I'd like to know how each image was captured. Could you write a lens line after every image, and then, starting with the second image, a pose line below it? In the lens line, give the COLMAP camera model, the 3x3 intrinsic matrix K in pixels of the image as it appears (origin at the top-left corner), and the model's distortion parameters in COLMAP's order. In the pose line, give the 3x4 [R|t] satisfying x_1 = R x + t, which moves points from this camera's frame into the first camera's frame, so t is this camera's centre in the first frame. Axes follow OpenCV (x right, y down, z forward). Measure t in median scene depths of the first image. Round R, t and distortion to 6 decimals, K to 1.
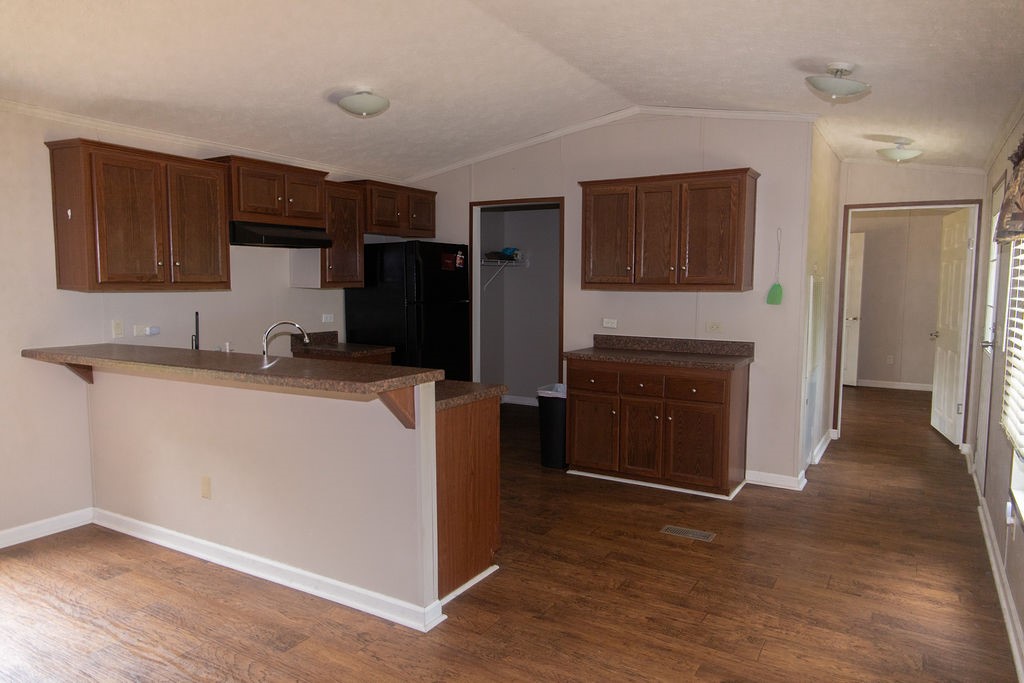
lens RADIAL K [[686.0, 0, 512.0], [0, 686.0, 341.5], [0, 0, 1]] dist [0.003901, 0.001207]
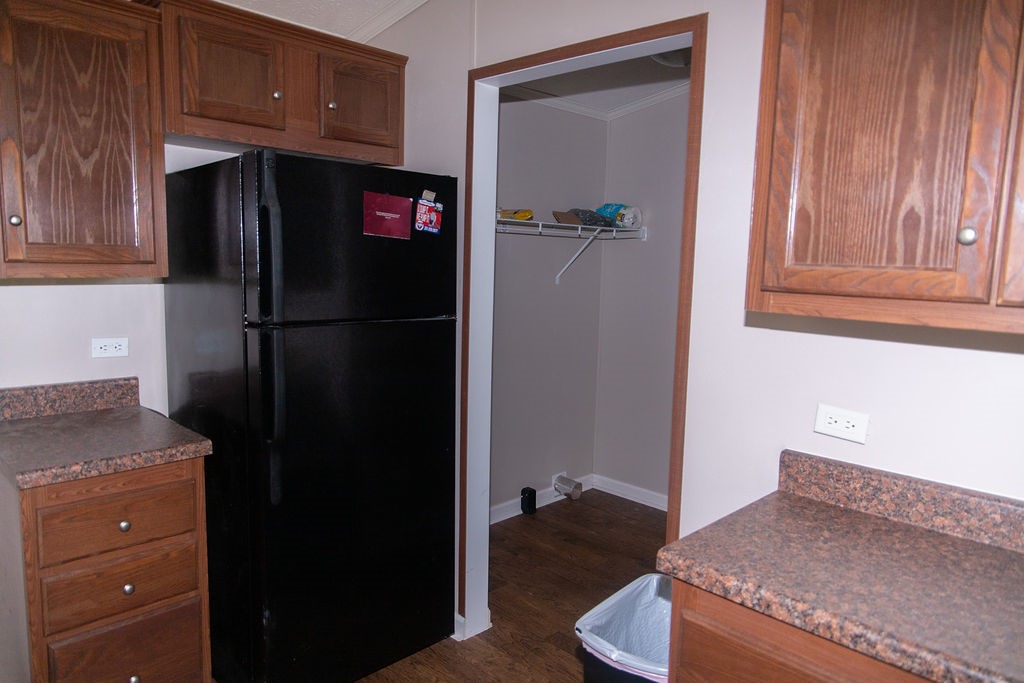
lens RADIAL K [[686.0, 0, 512.0], [0, 686.0, 341.5], [0, 0, 1]] dist [0.003901, 0.001207]
pose [[0.968347, 0.049689, -0.244613, 0.069041], [-0.043736, 0.998601, 0.029711, -0.058787], [0.245747, -0.018072, 0.969165, 0.619558]]
